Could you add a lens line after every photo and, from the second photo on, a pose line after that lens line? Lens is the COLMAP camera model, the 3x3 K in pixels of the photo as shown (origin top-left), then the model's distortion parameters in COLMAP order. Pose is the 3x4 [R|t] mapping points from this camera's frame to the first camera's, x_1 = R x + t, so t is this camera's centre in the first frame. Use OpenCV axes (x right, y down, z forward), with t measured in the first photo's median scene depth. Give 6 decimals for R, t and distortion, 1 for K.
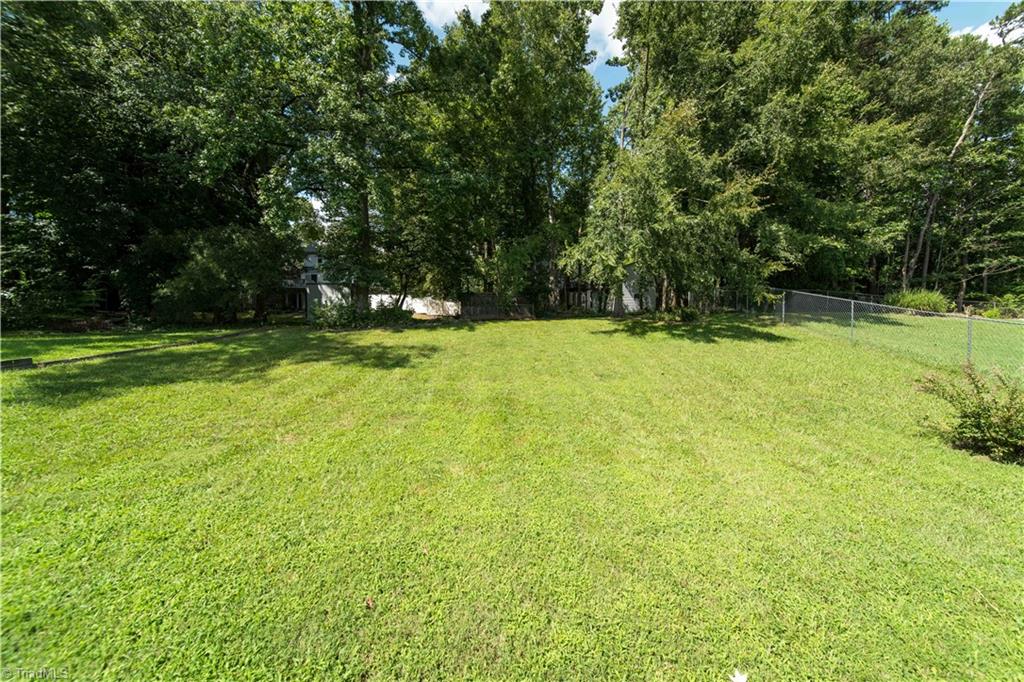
lens RADIAL K [[358.8, 0, 513.7], [0, 358.8, 342.7], [0, 0, 1]] dist [-0.005566, -0.000127]
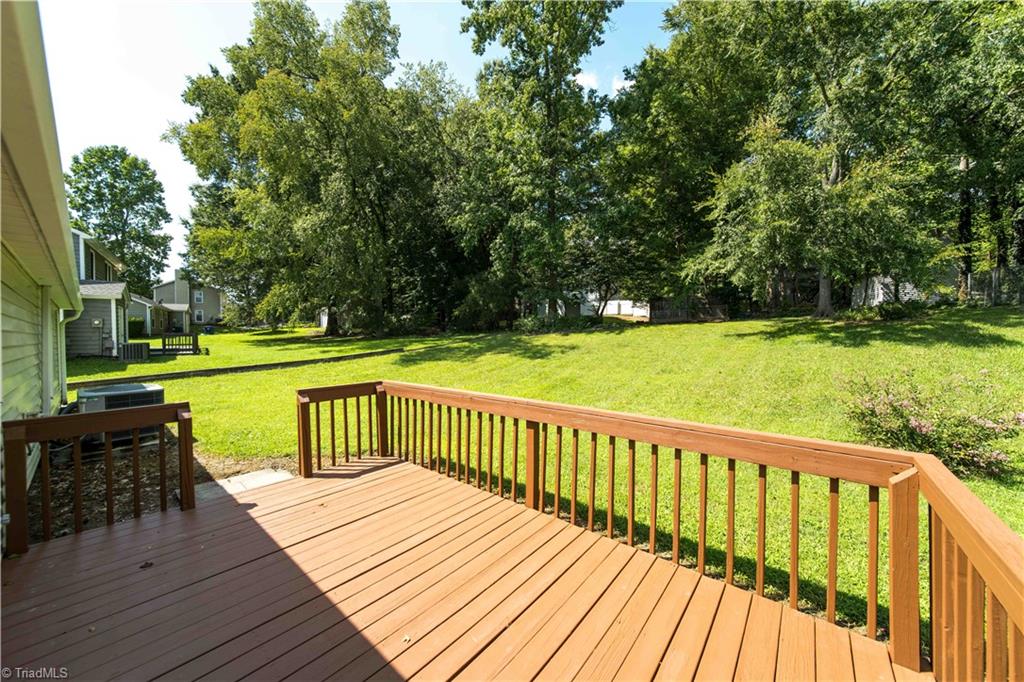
lens RADIAL K [[358.8, 0, 510.1], [0, 358.8, 341.1], [0, 0, 1]] dist [-0.005566, -0.000127]
pose [[0.759315, 0.005865, -0.650696, 0.469319], [-0.010656, 0.999937, -0.003421, -0.000701], [0.650636, 0.009532, 0.759330, -0.221103]]
